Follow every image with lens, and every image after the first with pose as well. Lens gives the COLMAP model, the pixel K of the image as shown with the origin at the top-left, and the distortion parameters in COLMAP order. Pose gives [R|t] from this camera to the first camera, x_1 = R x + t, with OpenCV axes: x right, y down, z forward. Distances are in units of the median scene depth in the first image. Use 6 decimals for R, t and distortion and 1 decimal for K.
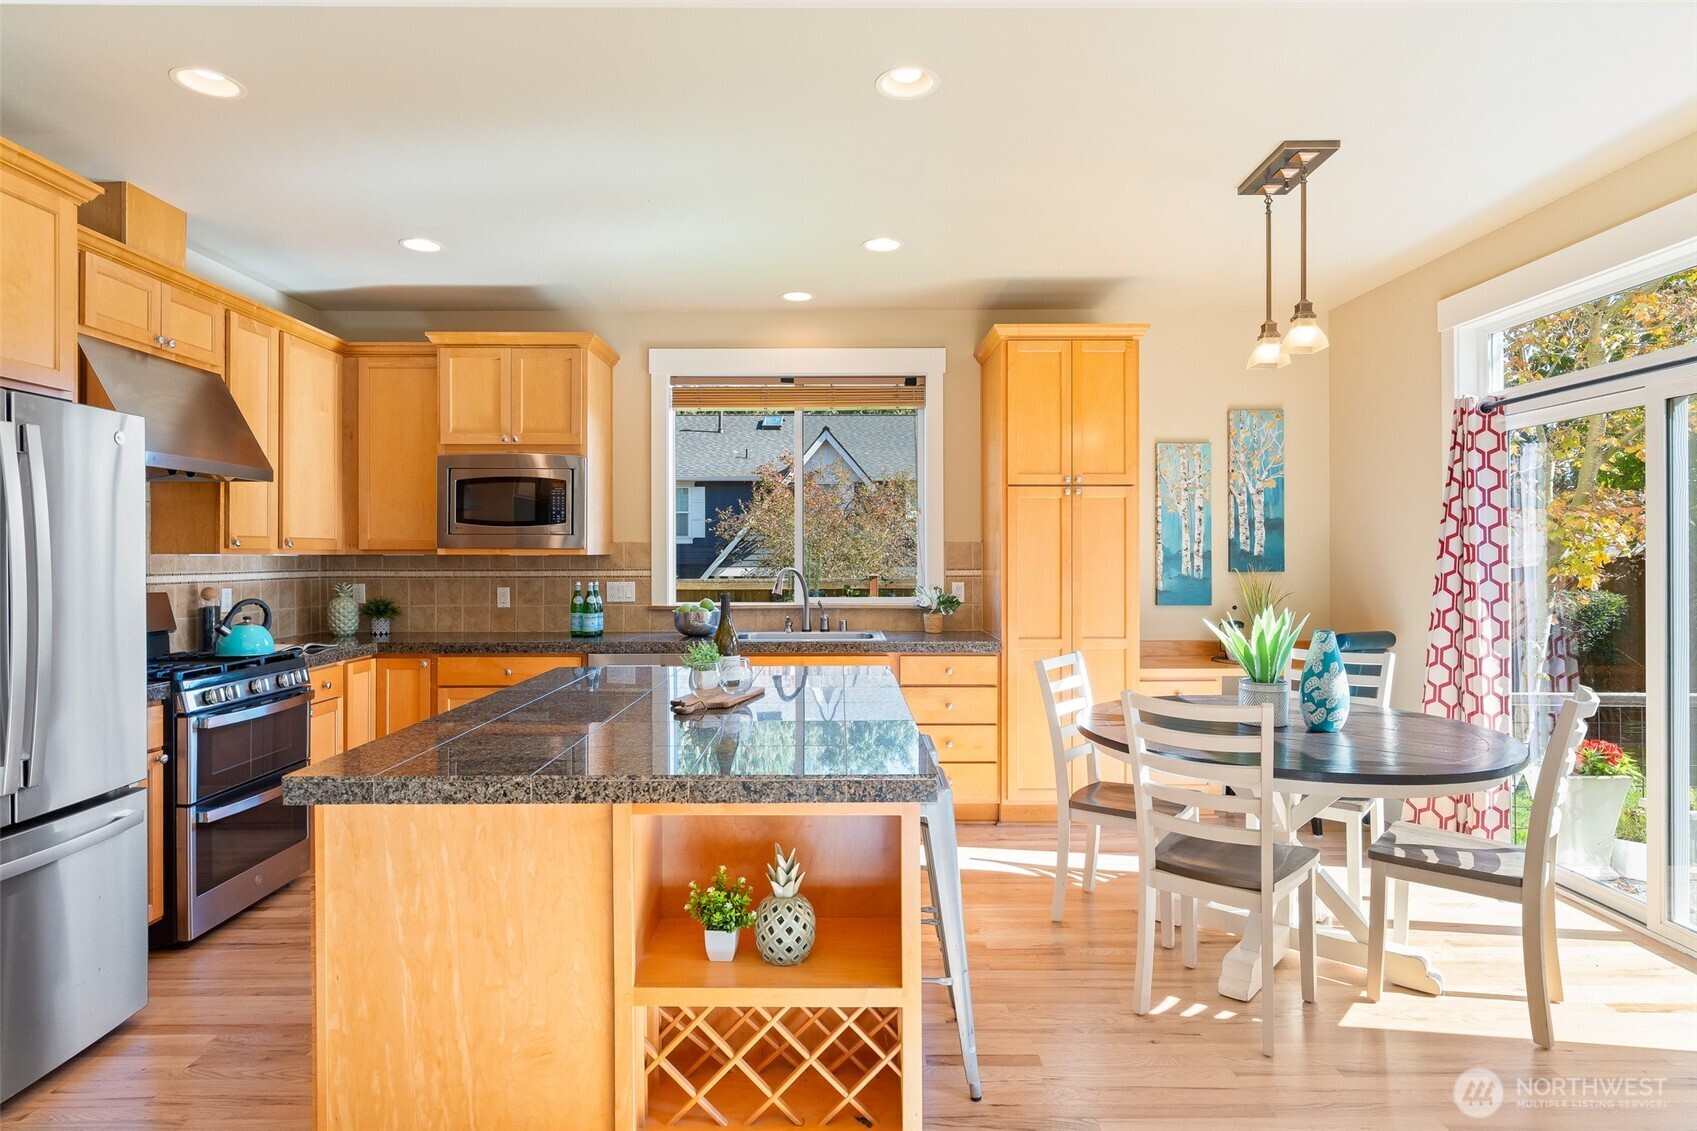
lens RADIAL K [[924.8, 0, 839.0], [0, 924.8, 555.6], [0, 0, 1]] dist [-0.003046, -0.000271]
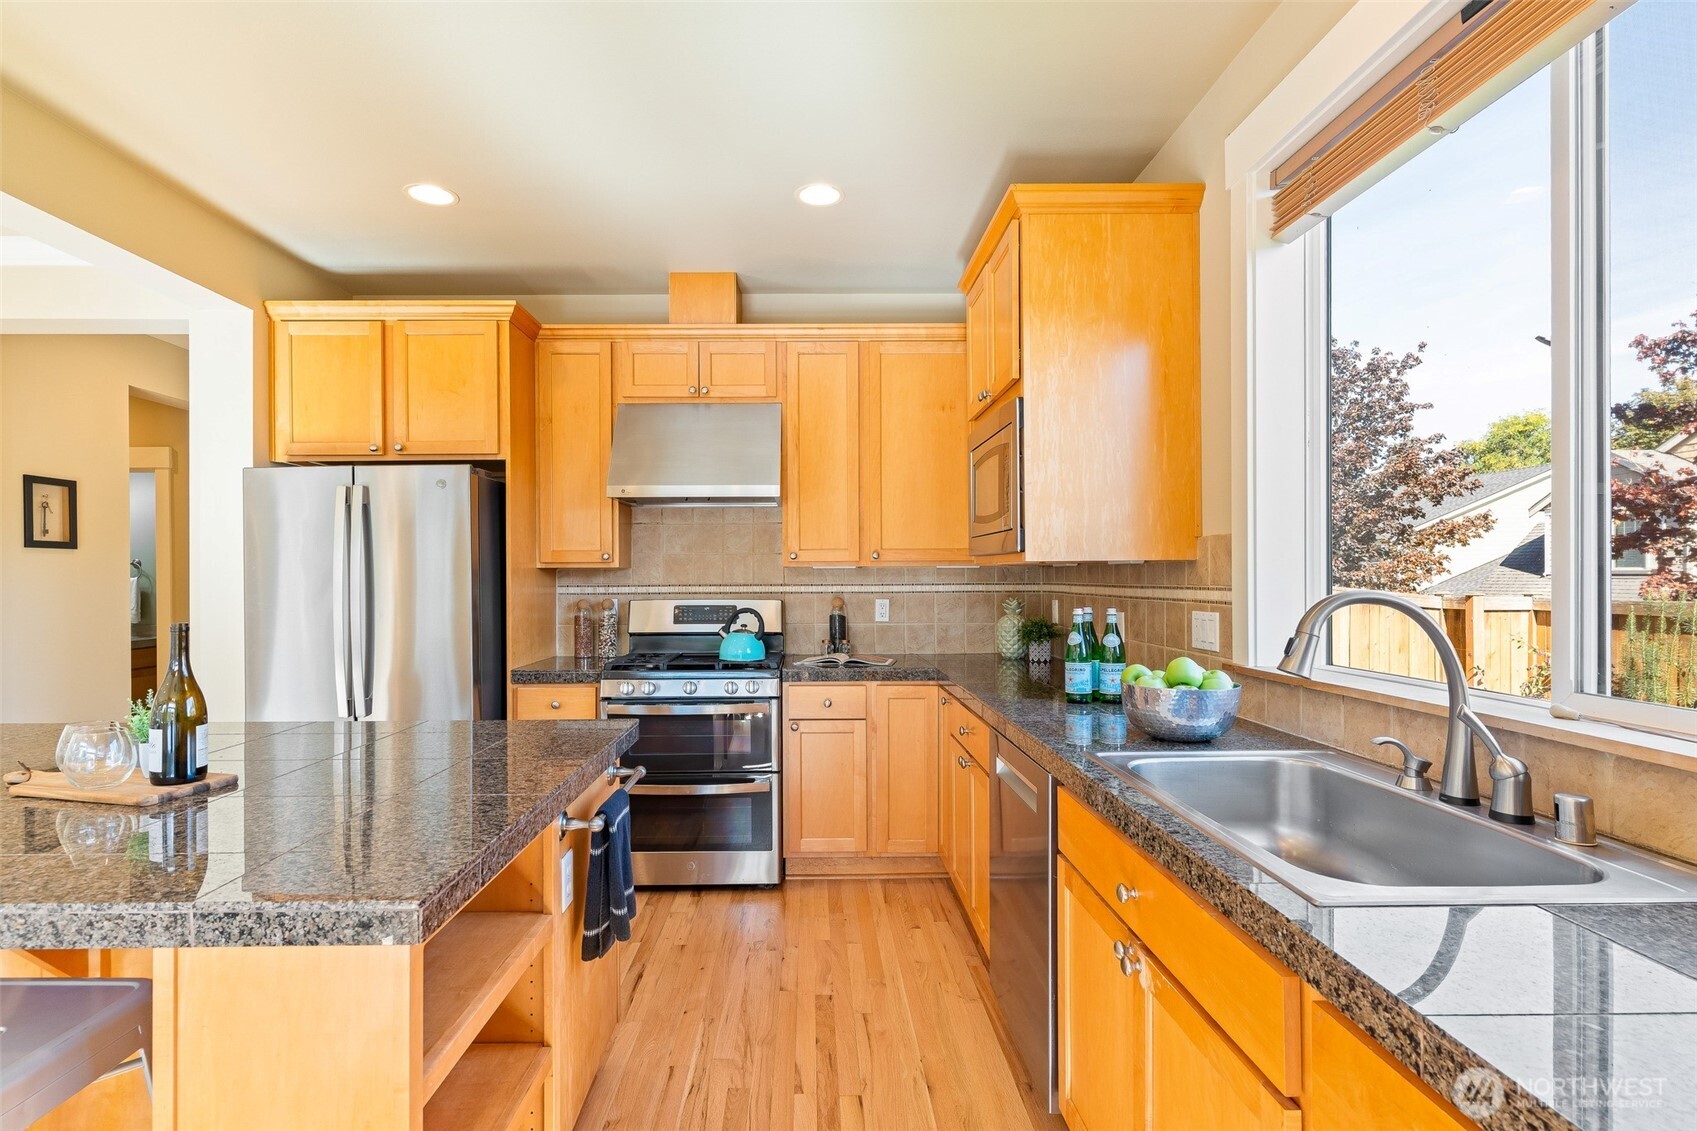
lens RADIAL K [[820.7, 0, 813.0], [0, 820.7, 569.0], [0, 0, 1]] dist [0.000311, 0.000055]
pose [[-0.000727, -0.007787, -0.999969, 0.262750], [0.005269, 0.999956, -0.007790, 0.007803], [0.999986, -0.005274, -0.000686, 0.890201]]
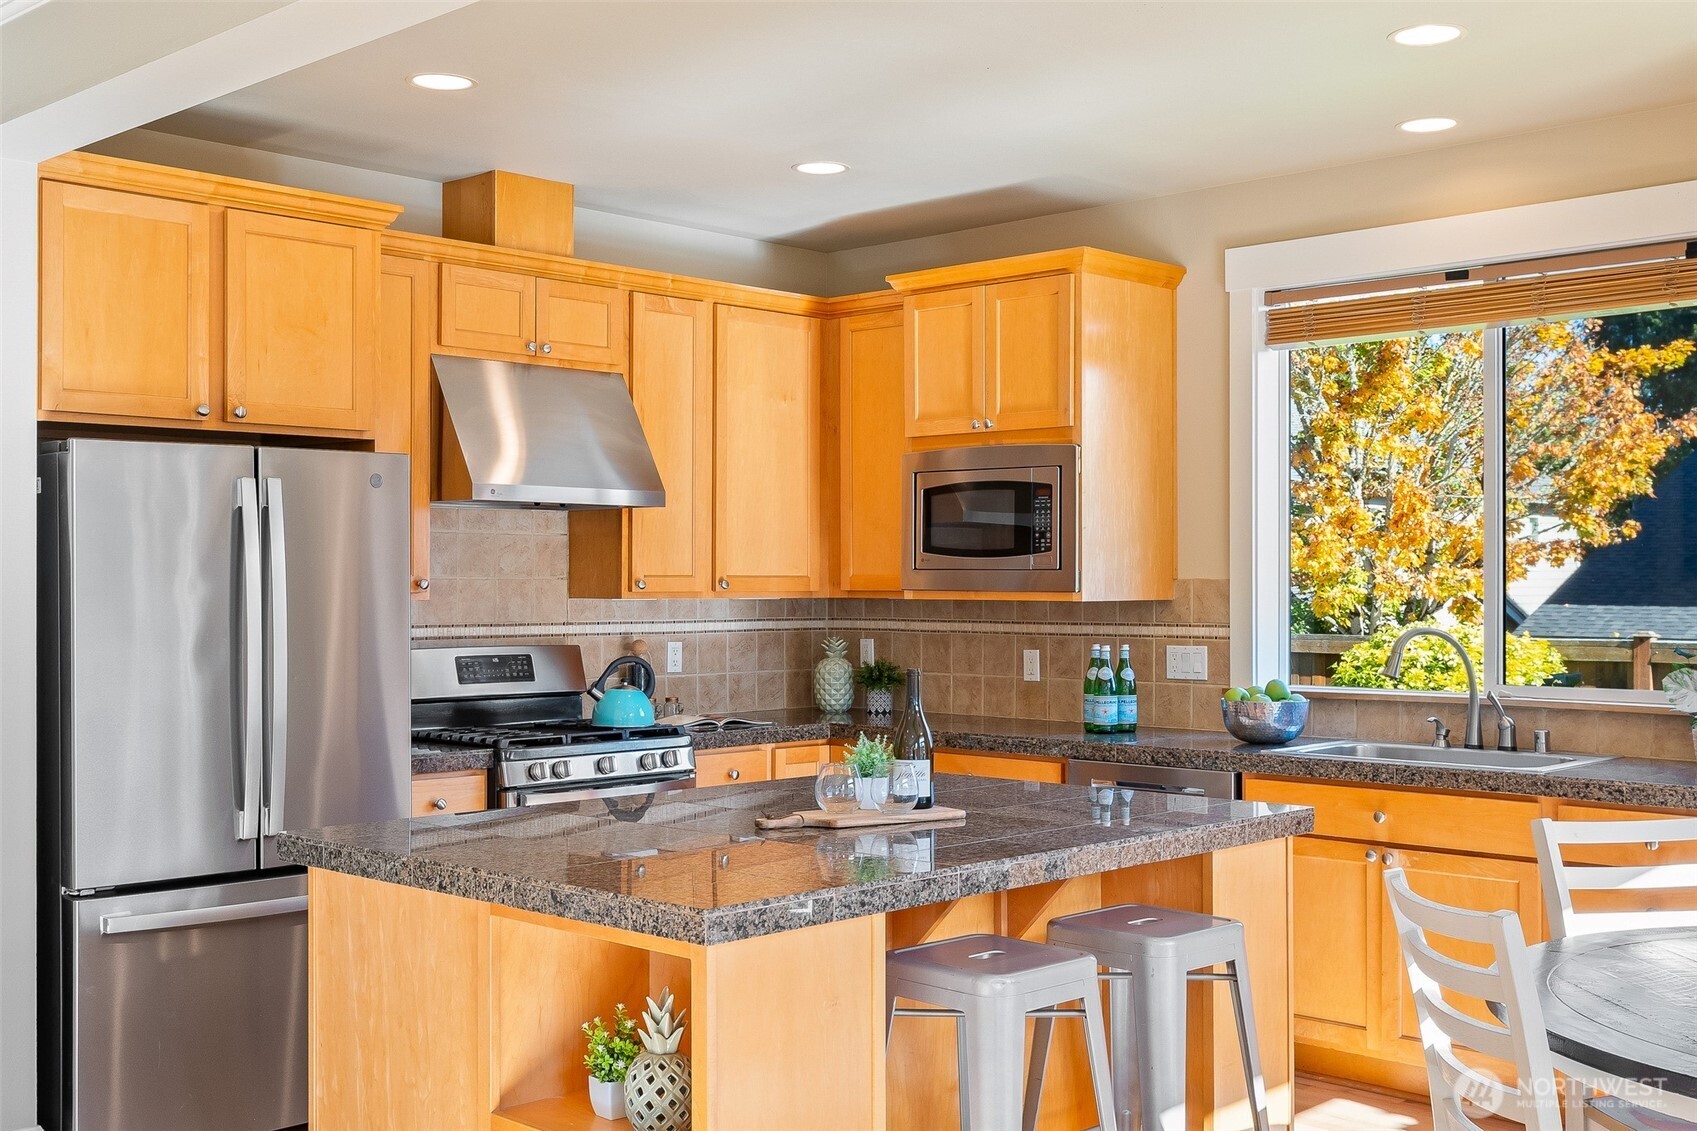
lens RADIAL K [[1852.4, 0, 848.5], [0, 1852.4, 565.5], [0, 0, 1]] dist [0.003813, -0.001823]
pose [[0.717615, -0.005012, -0.696422, 0.502961], [-0.001102, 0.999965, -0.008332, -0.014978], [0.696439, 0.006746, 0.717584, -0.010909]]
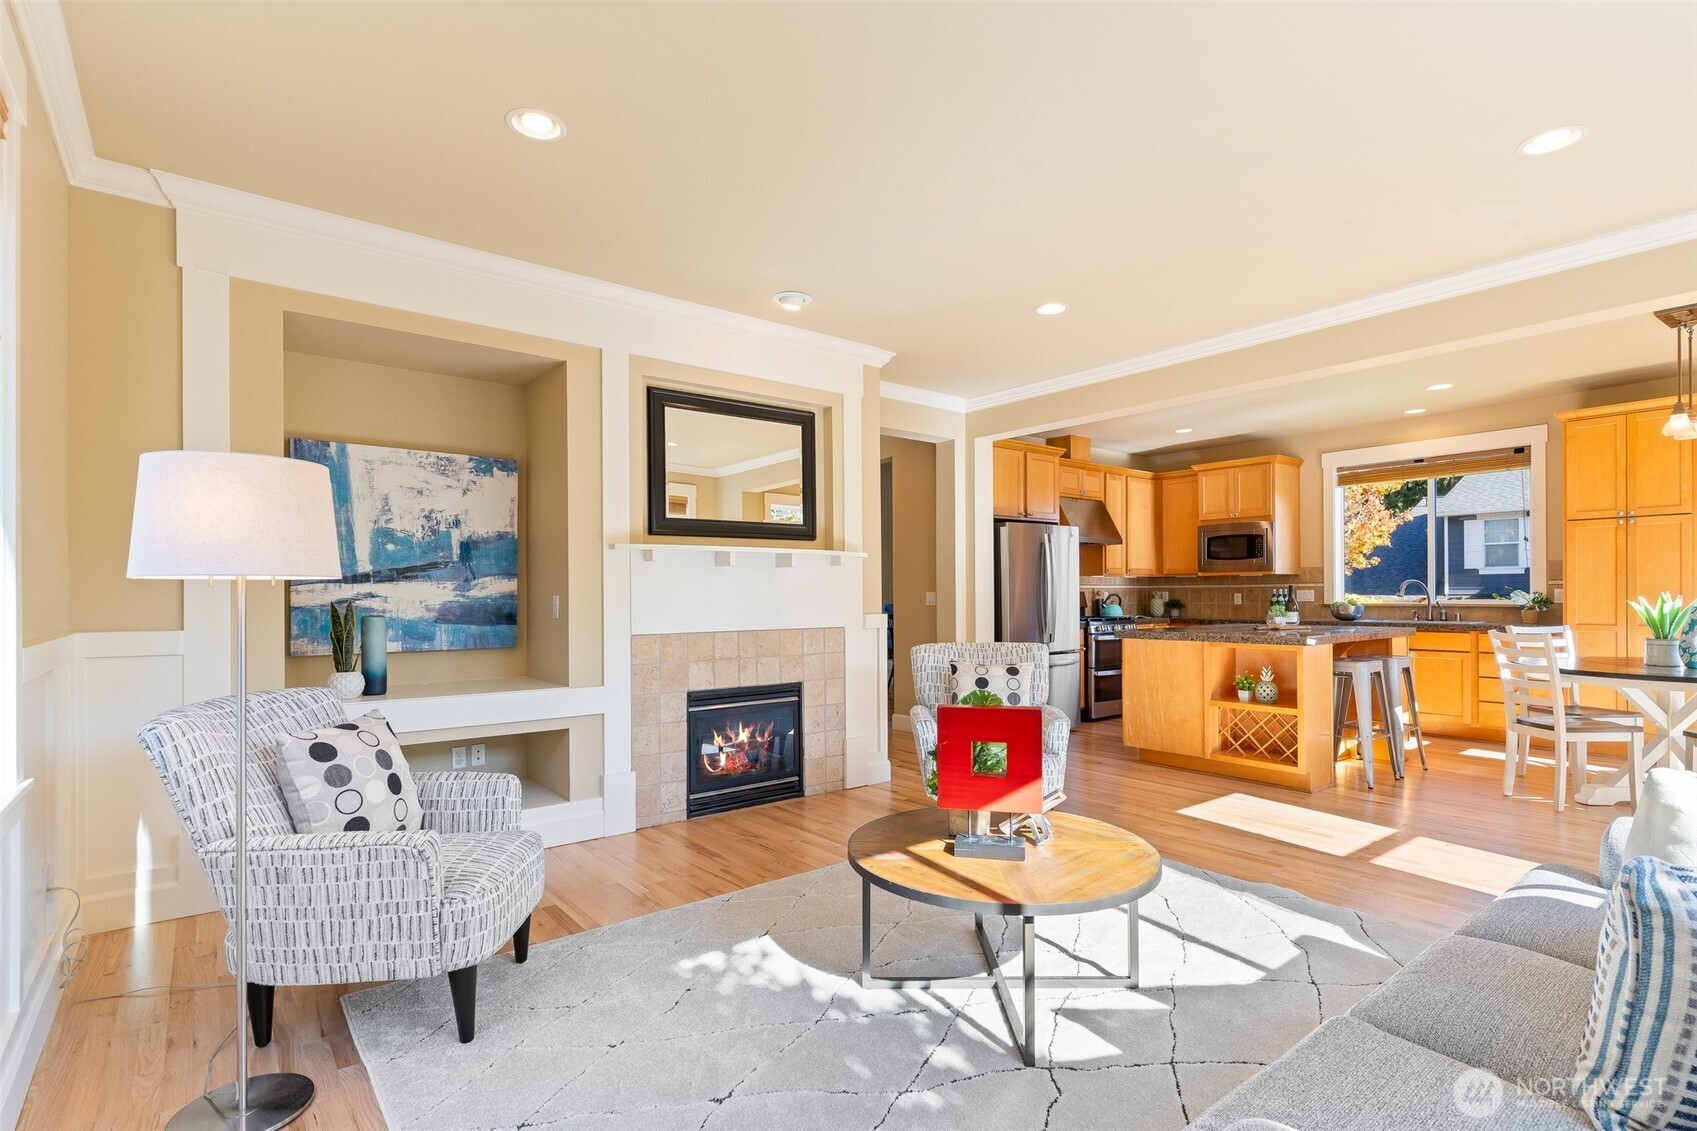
lens RADIAL K [[814.6, 0, 842.5], [0, 814.6, 591.5], [0, 0, 1]] dist [0.000467, 0.000187]
pose [[0.613119, -0.004378, -0.789979, 0.502248], [0.003658, 0.999990, -0.002703, 0.036643], [0.789982, -0.001232, 0.613129, -0.712714]]
